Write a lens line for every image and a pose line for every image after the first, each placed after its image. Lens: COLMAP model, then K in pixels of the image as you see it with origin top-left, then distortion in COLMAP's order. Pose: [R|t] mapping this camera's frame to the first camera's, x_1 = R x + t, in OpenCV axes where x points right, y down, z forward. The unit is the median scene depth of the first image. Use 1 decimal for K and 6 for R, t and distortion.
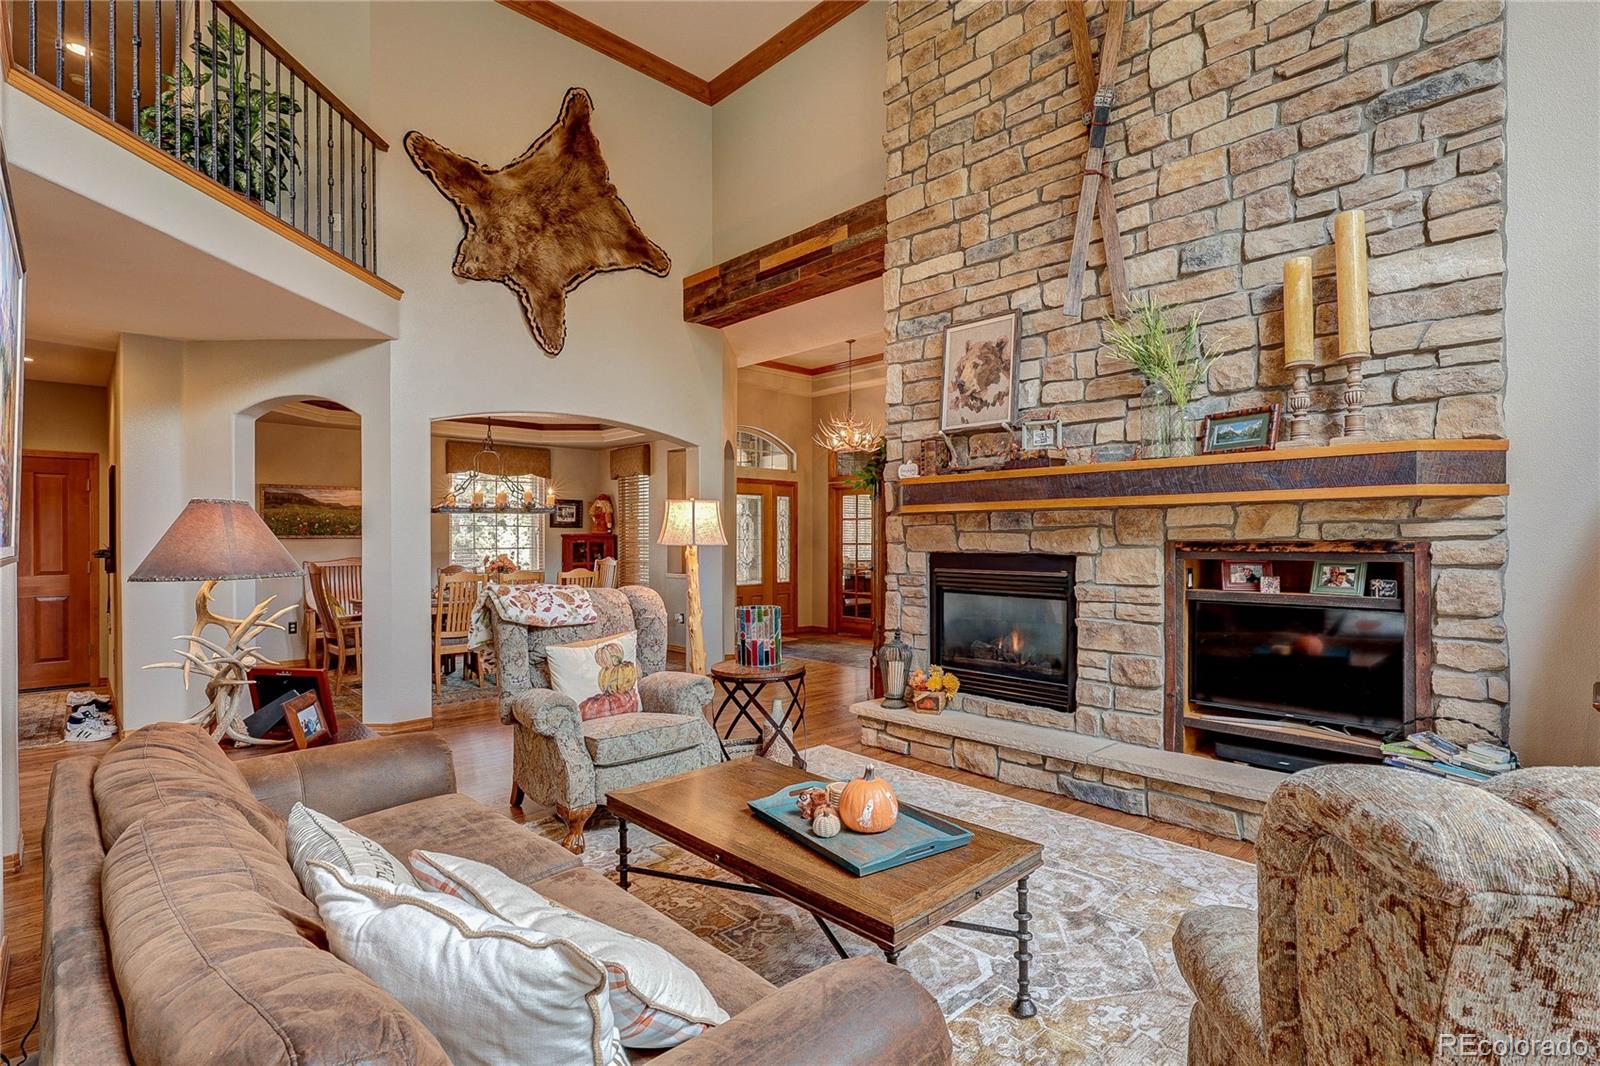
lens RADIAL K [[760.7, 0, 800.0], [0, 760.7, 533.0], [0, 0, 1]] dist [0.000716, 0.000388]
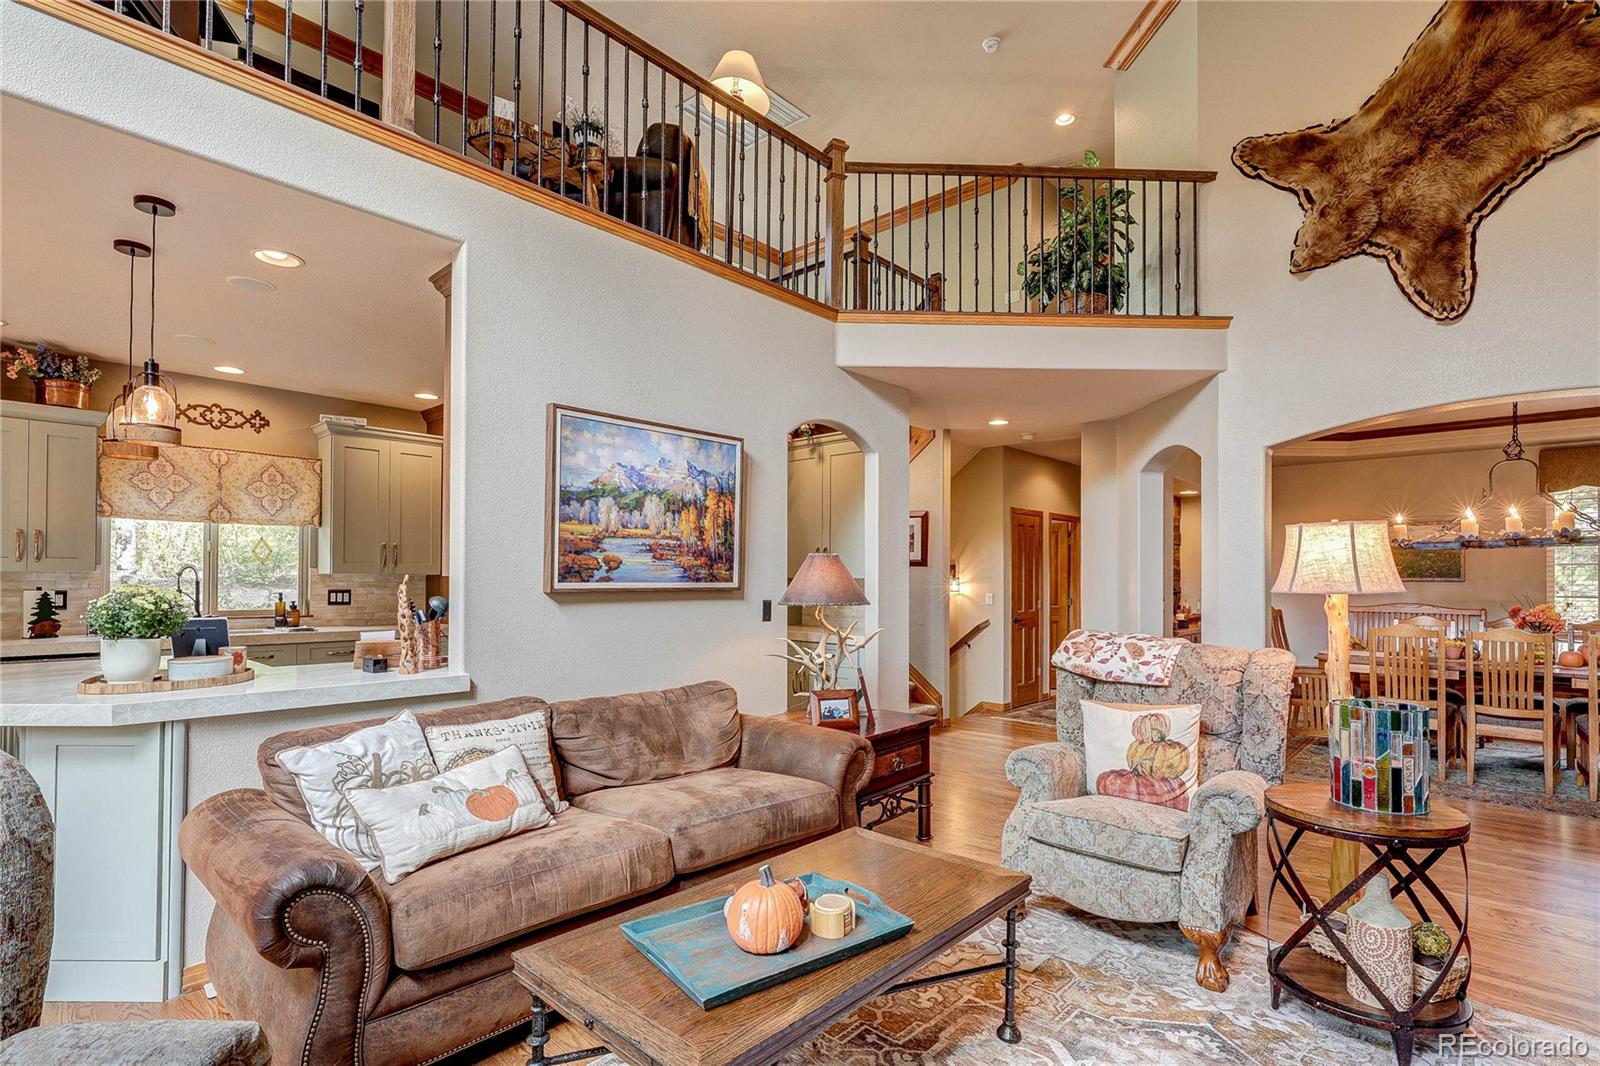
lens RADIAL K [[763.8, 0, 803.6], [0, 763.8, 565.1], [0, 0, 1]] dist [-0.000414, 0.000085]
pose [[0.076191, -0.014299, -0.996991, 0.370269], [0.000166, 0.999897, -0.014328, 0.000825], [0.997093, 0.000927, 0.076185, 0.402556]]
